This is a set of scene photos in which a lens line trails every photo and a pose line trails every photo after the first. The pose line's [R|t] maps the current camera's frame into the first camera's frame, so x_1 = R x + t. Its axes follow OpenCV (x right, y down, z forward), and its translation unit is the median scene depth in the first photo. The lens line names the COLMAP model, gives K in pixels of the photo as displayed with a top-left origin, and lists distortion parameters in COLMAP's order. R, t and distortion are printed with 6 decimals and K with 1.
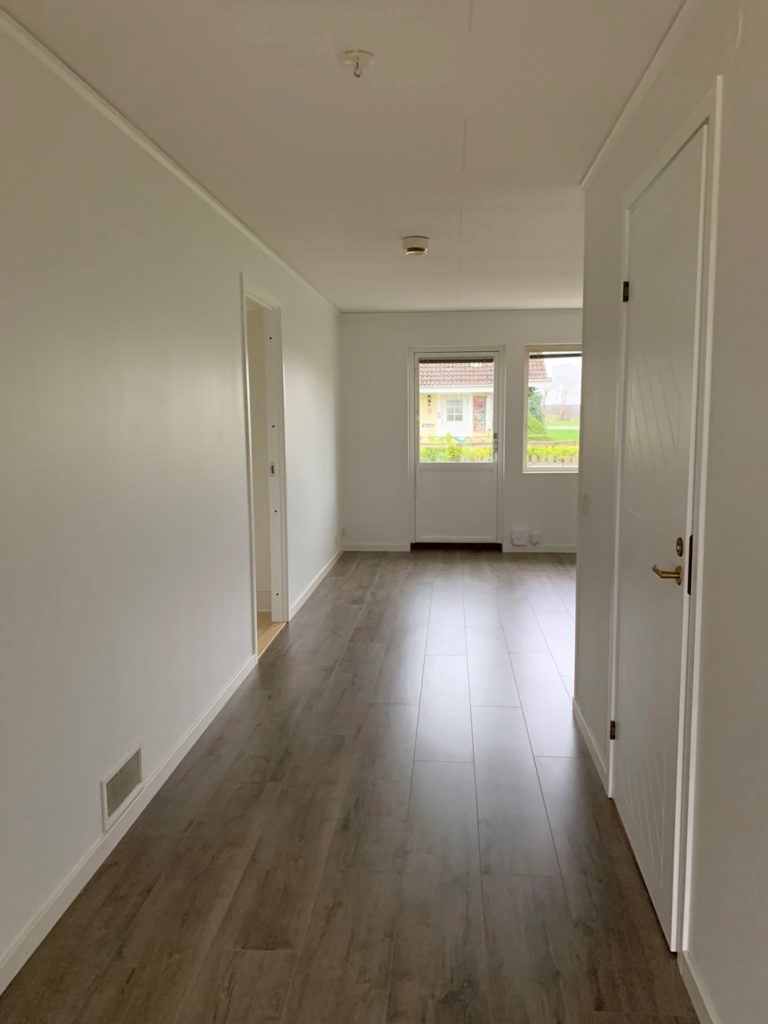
lens RADIAL K [[781.0, 0, 384.0], [0, 781.0, 512.0], [0, 0, 1]] dist [0.037672, -0.044503]
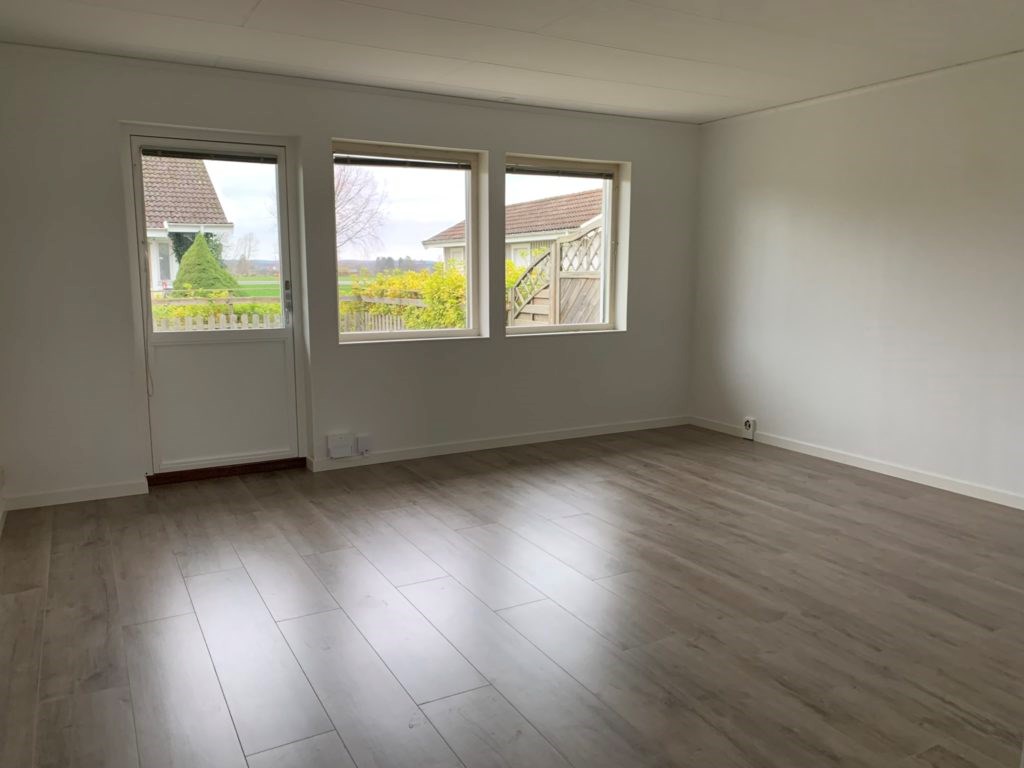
lens RADIAL K [[781.0, 0, 513.4], [0, 781.0, 373.3], [0, 0, 1]] dist [0.037672, -0.044503]
pose [[0.828747, -0.066807, 0.555621, -0.057549], [0.063665, 0.997658, 0.024995, -0.032230], [-0.555990, 0.014659, 0.831060, 0.389597]]
